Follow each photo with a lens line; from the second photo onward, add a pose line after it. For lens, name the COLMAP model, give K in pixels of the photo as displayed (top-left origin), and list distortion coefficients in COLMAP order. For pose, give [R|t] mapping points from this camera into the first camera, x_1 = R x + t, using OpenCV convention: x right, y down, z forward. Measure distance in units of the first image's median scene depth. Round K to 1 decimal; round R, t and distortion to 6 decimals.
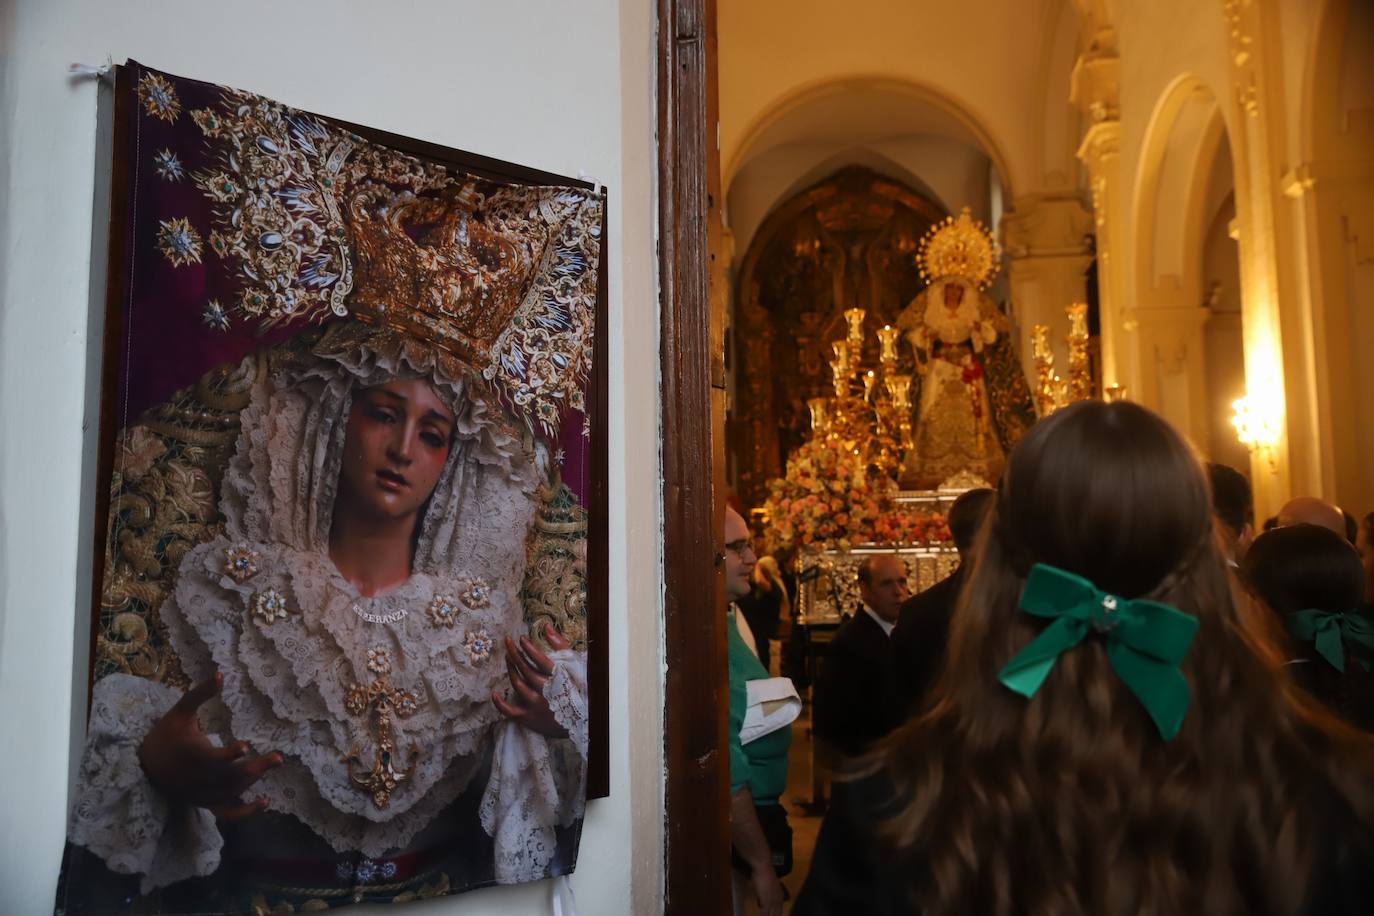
lens RADIAL K [[1171.8, 0, 713.7], [0, 1171.8, 434.7], [0, 0, 1]] dist [0.003711, 0.015427]
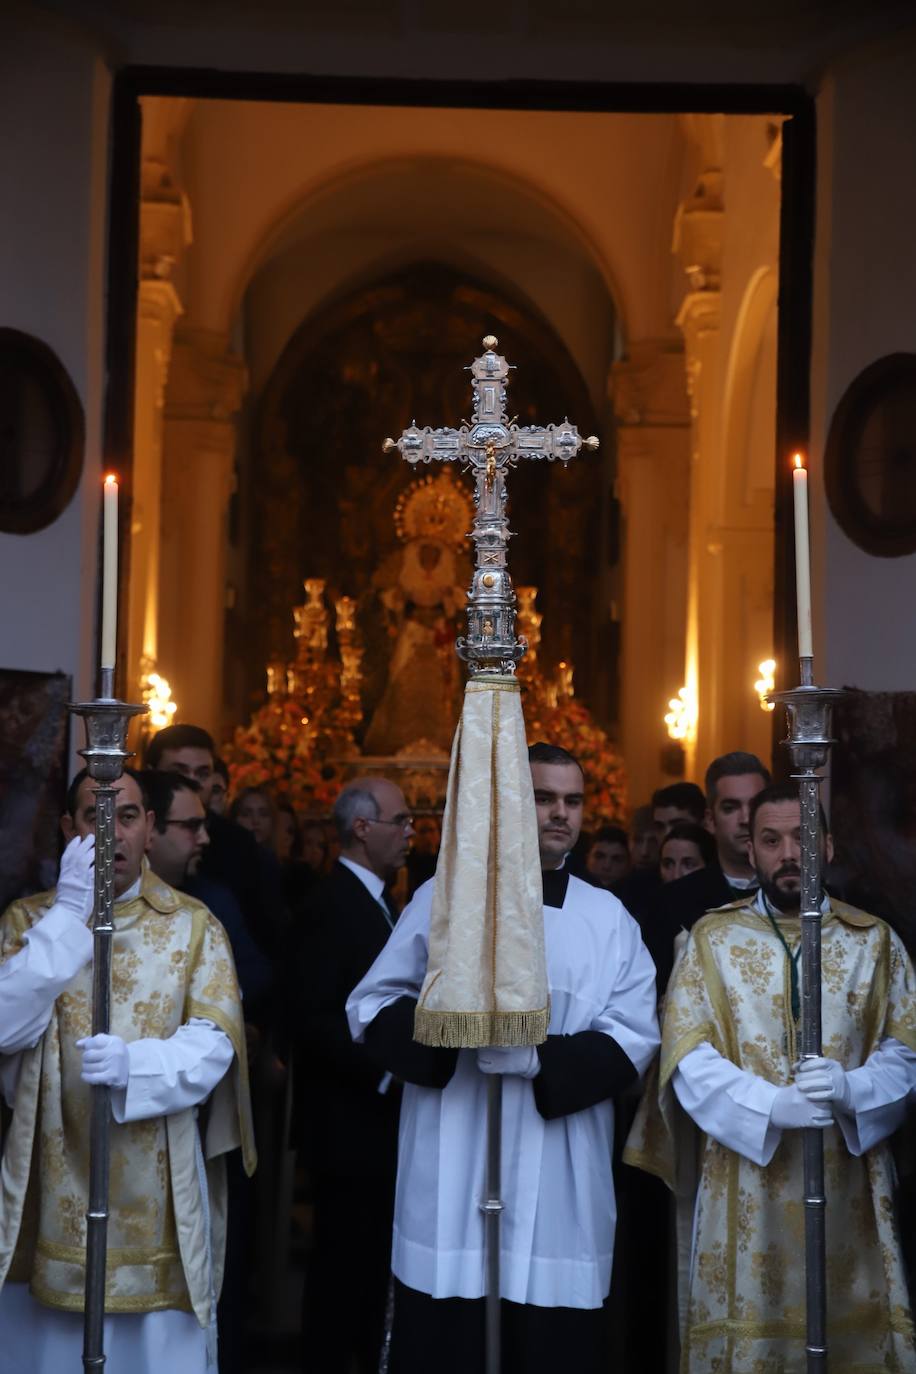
lens RADIAL K [[1904.8, 0, 486.8], [0, 1904.8, 686.2], [0, 0, 1]] dist [0.108922, 0.039292]
pose [[0.990209, 0.041480, 0.133290, 0.045244], [-0.046404, 0.998342, 0.034045, -0.067521], [-0.131656, -0.039897, 0.990492, -0.582658]]
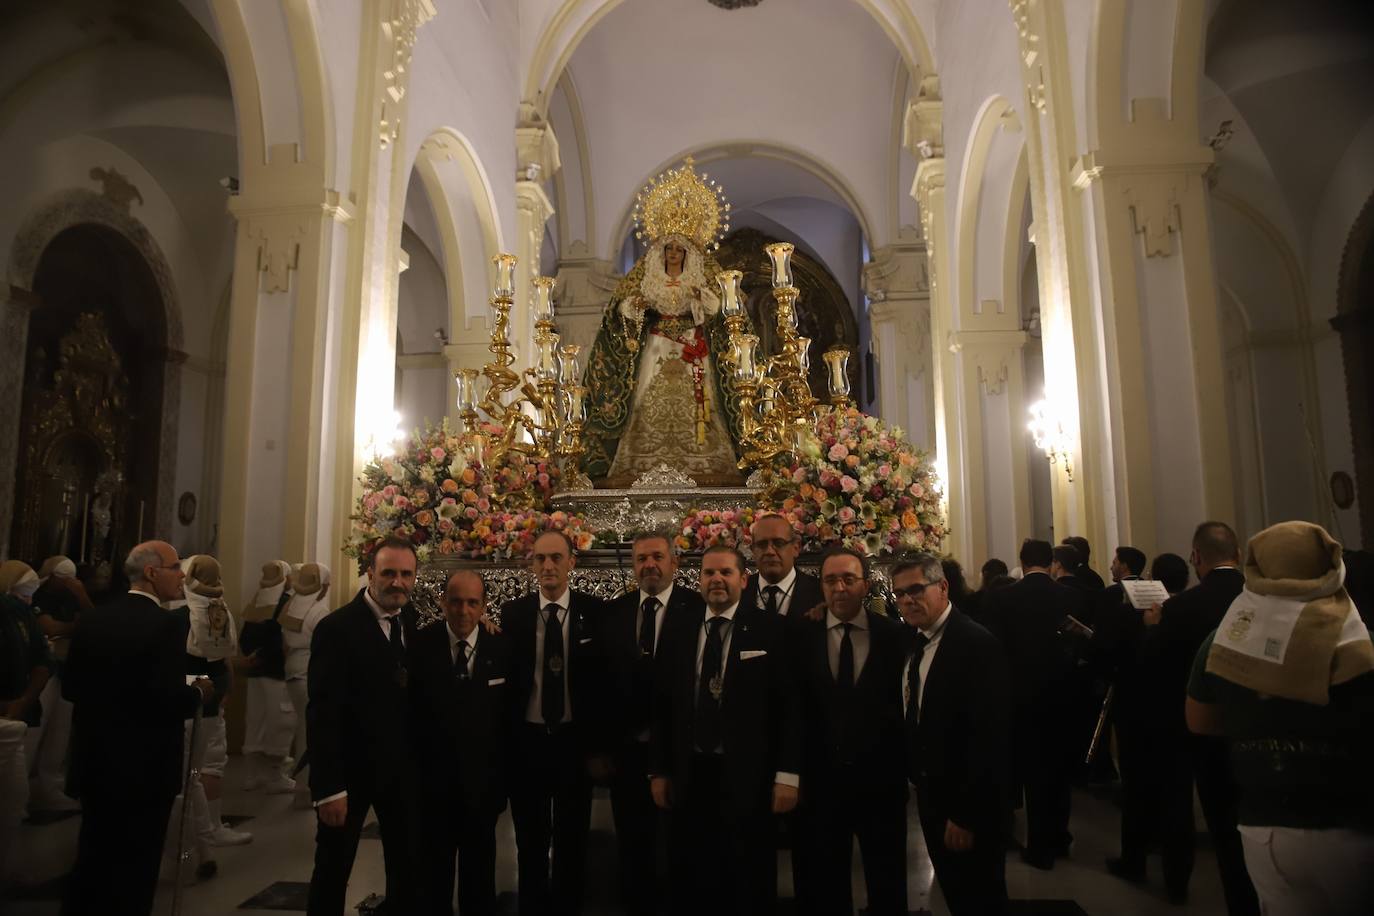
lens RADIAL K [[946.6, 0, 682.3], [0, 946.6, 449.1], [0, 0, 1]] dist [-0.131627, 0.092279]
pose [[0.999980, 0.003939, 0.005034, 0.208313], [-0.003823, 0.999735, -0.022717, 0.032874], [-0.005122, 0.022698, 0.999729, 0.327802]]
